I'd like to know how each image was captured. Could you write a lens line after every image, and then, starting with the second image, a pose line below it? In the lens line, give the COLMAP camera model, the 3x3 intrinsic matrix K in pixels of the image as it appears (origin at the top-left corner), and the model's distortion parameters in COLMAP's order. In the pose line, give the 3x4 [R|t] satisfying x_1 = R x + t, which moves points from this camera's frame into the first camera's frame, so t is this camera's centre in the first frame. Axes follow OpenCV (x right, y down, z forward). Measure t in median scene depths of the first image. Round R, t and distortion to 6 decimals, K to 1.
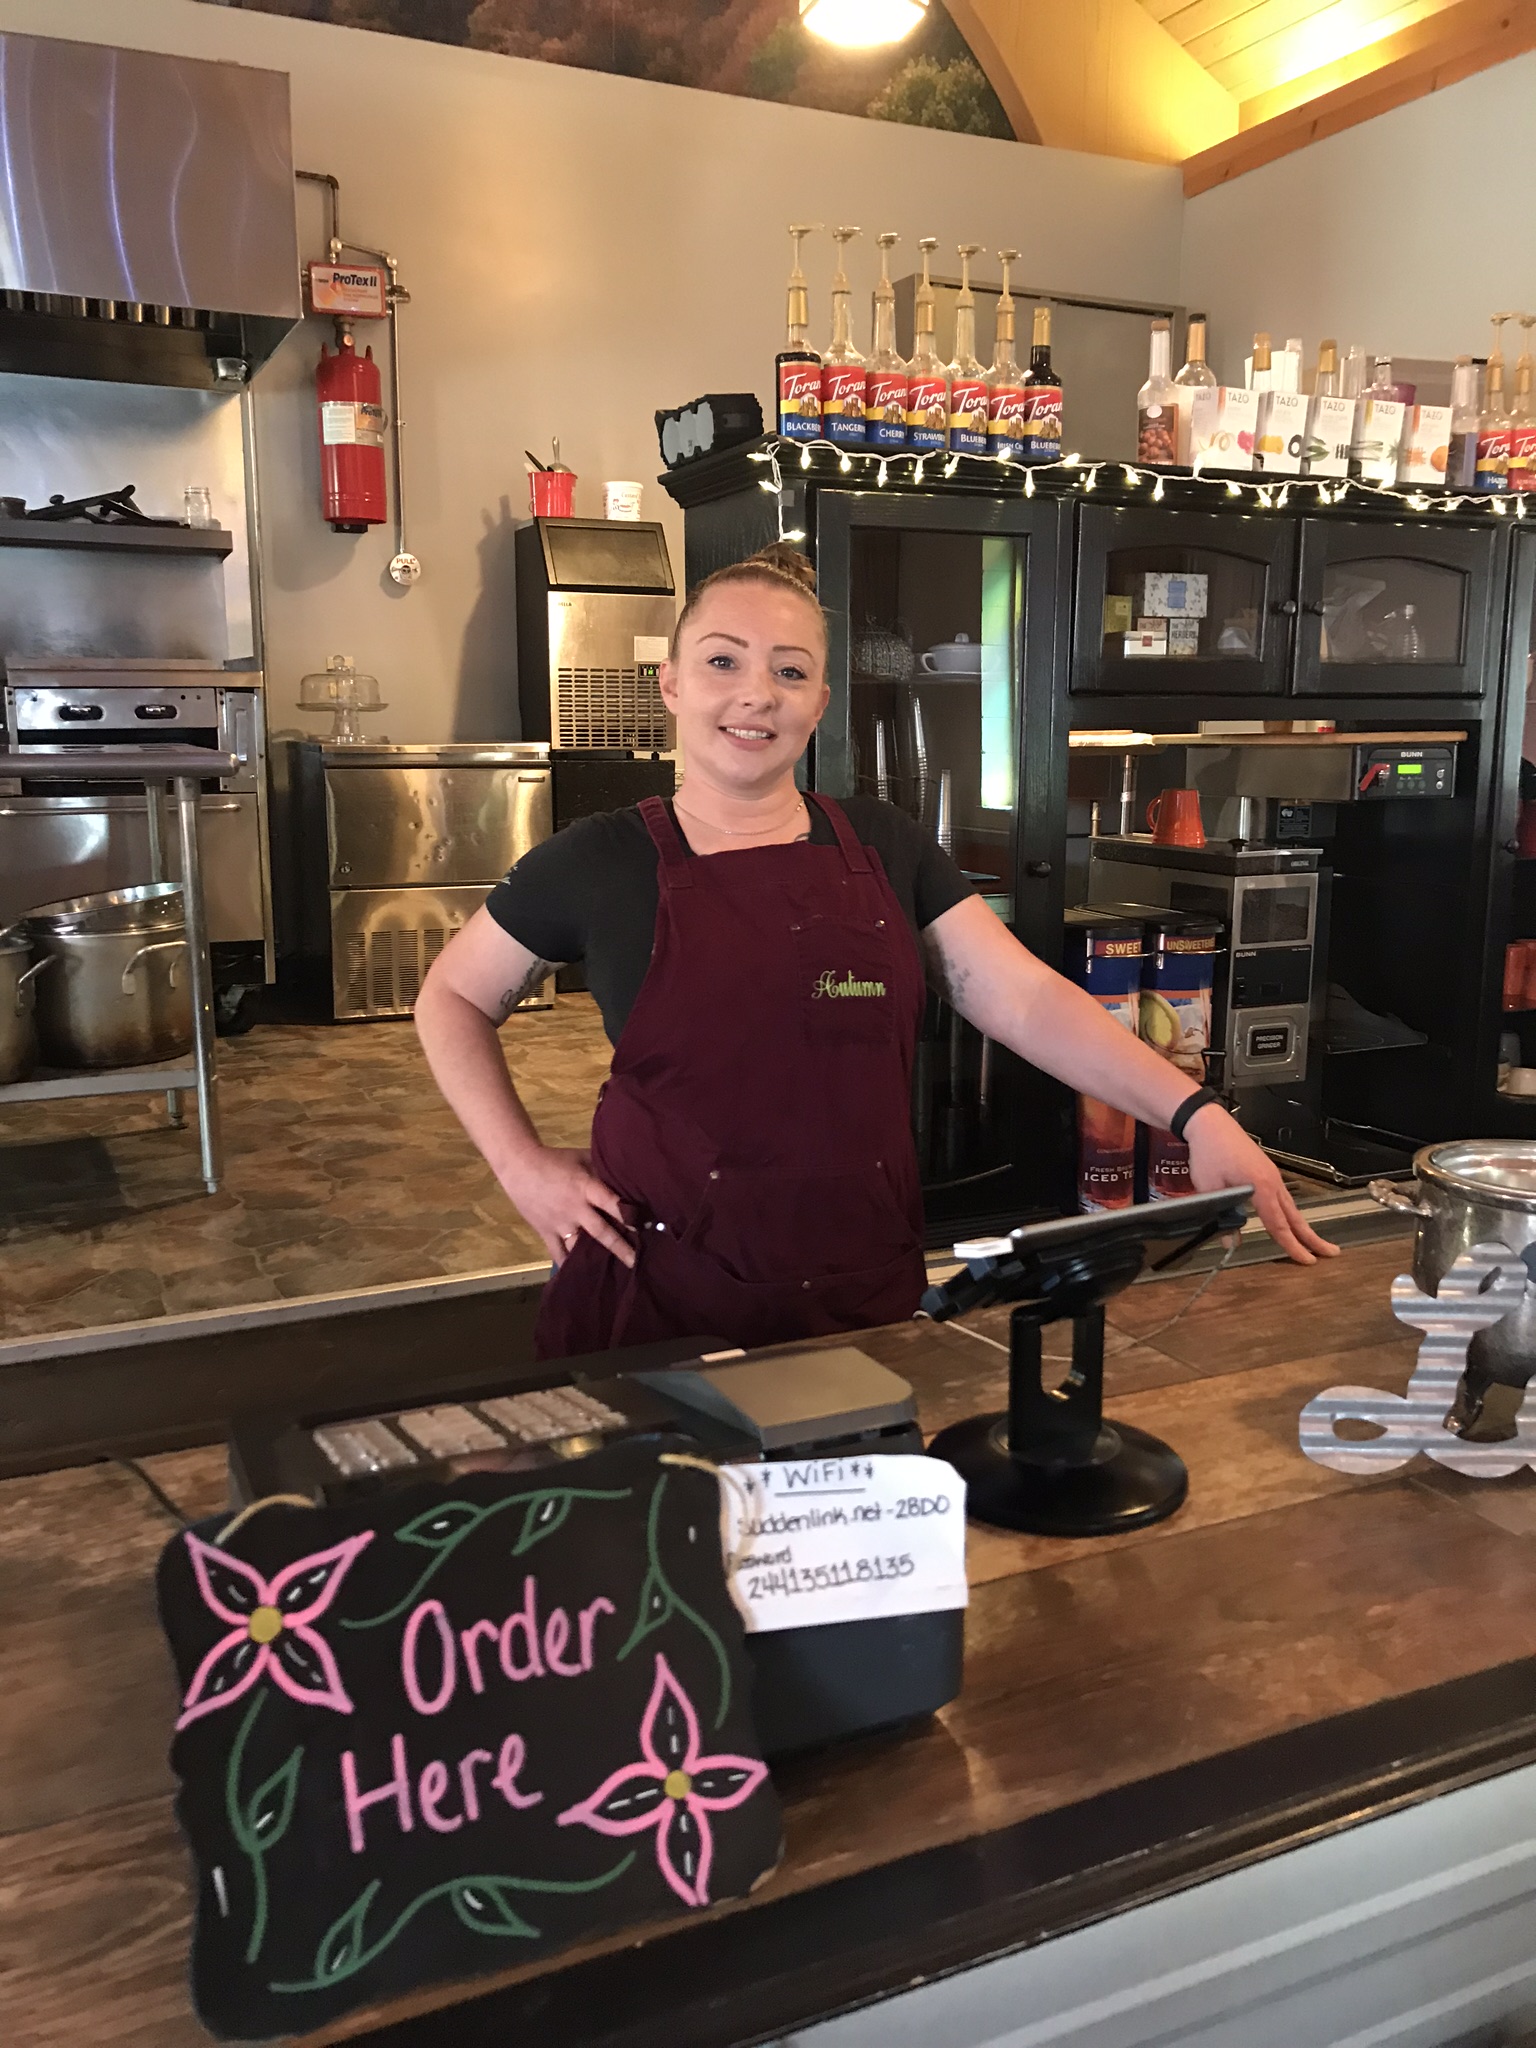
lens RADIAL K [[1694.1, 0, 776.1], [0, 1694.1, 1031.7], [0, 0, 1]] dist [0.012908, 0.002975]
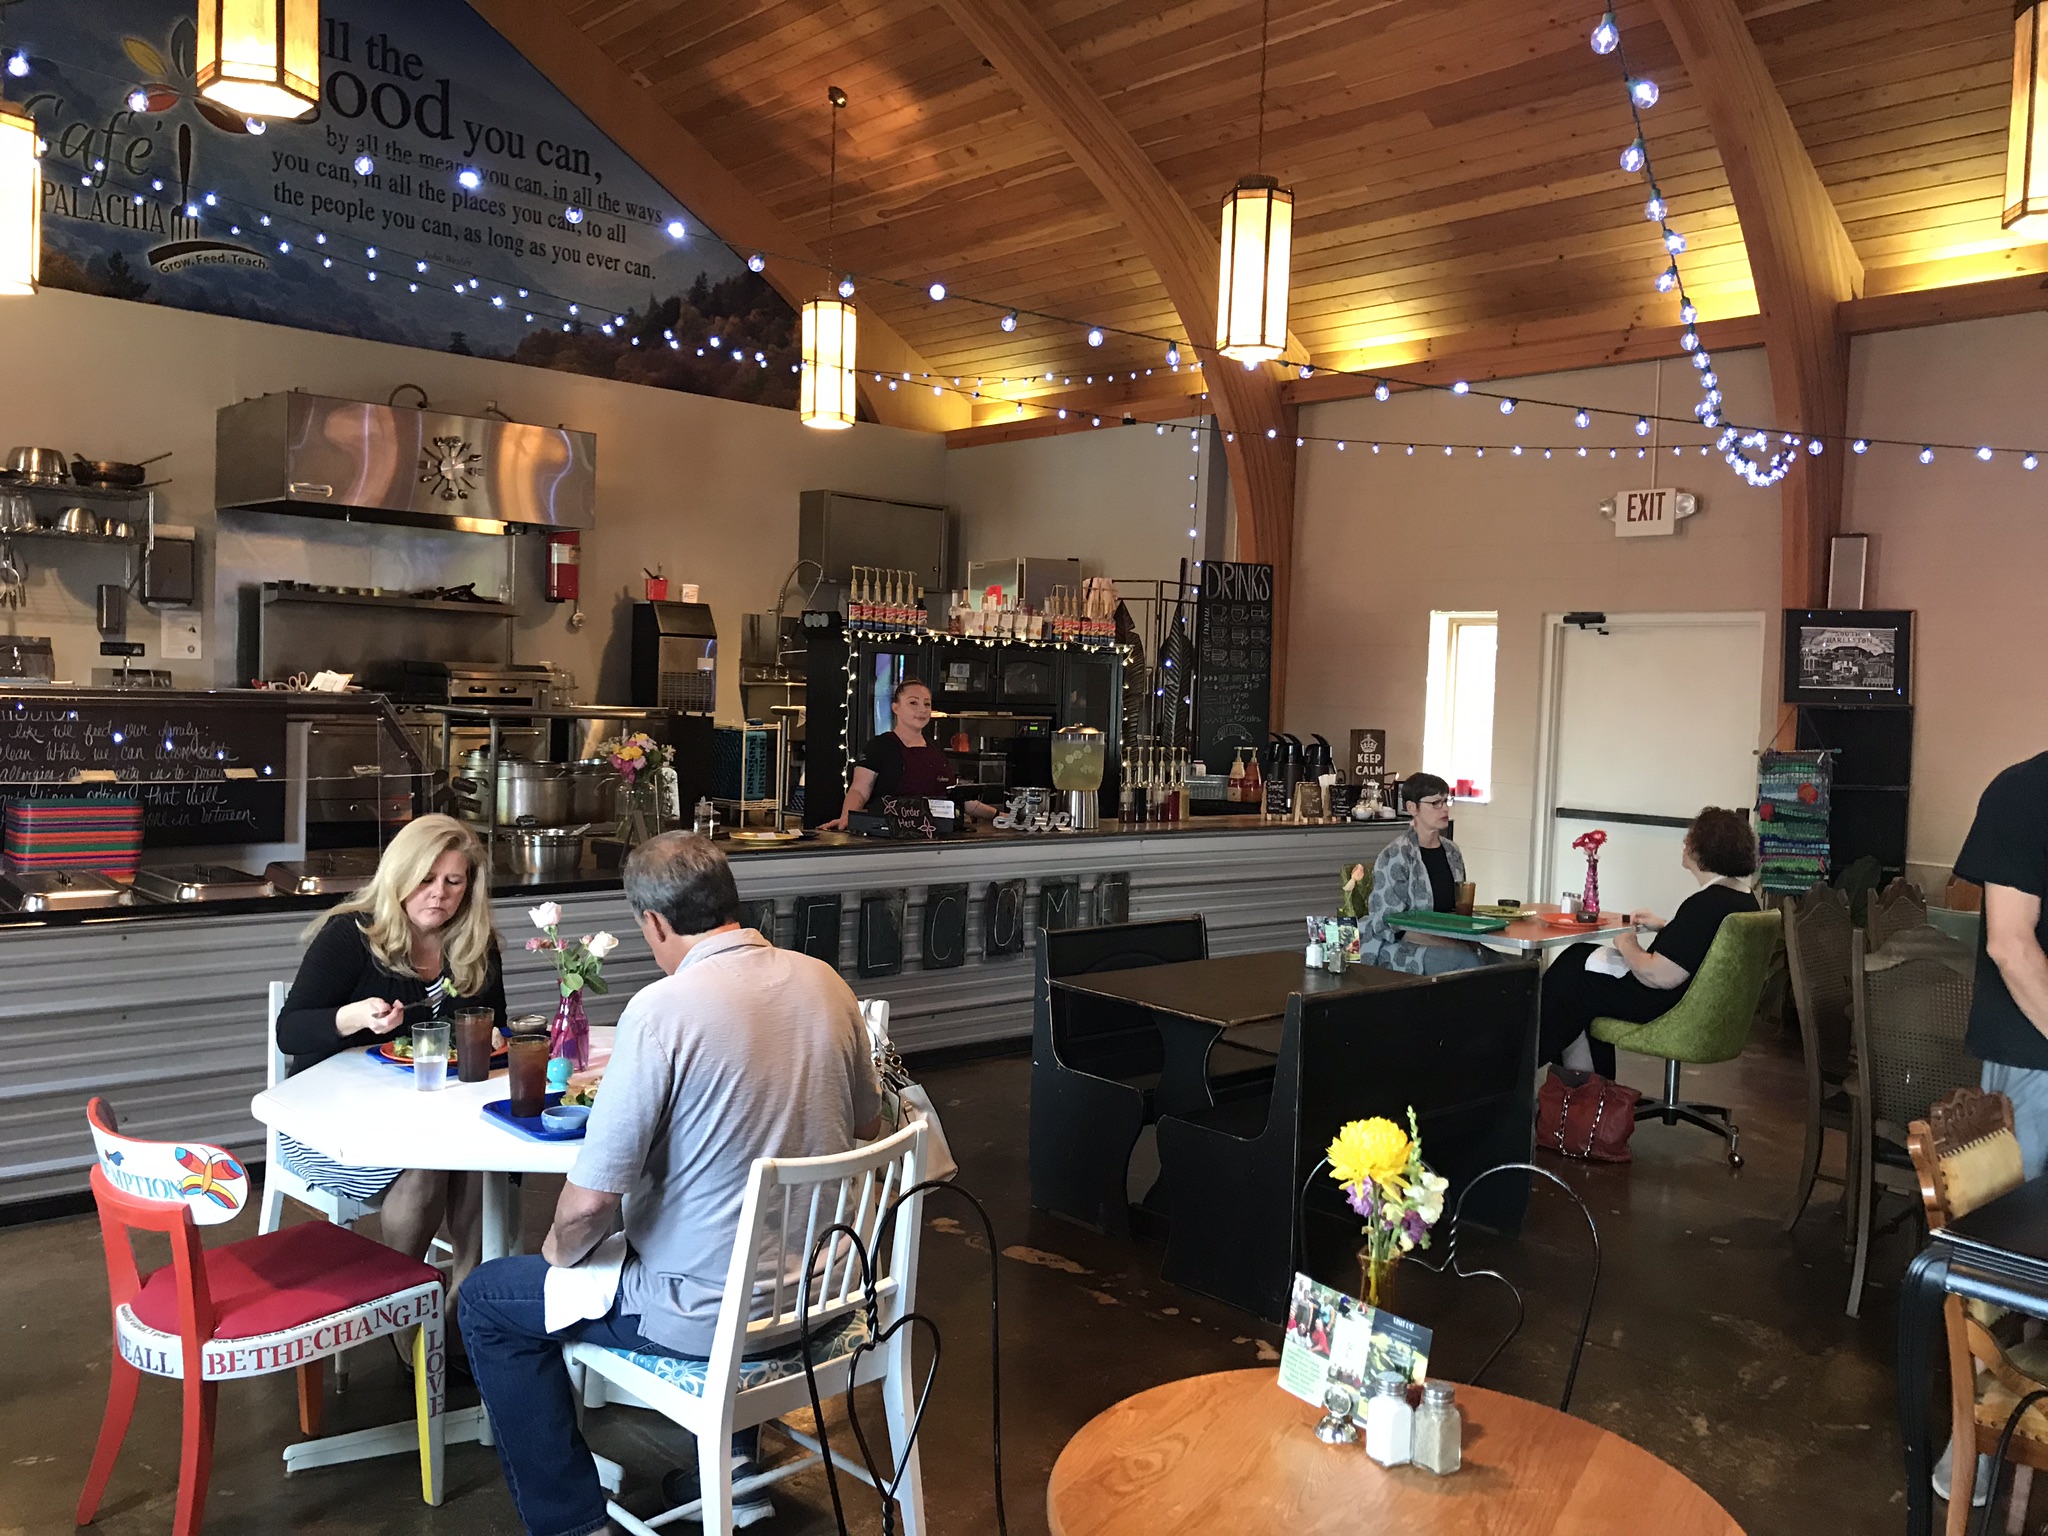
lens RADIAL K [[1694.1, 0, 1024.6], [0, 1694.1, 764.9], [0, 0, 1]] dist [0.012908, 0.002975]
pose [[0.956254, 0.018422, 0.291958, -0.547399], [0.020536, 0.991326, -0.129811, 0.315891], [-0.291817, 0.130128, 0.947581, -1.928976]]
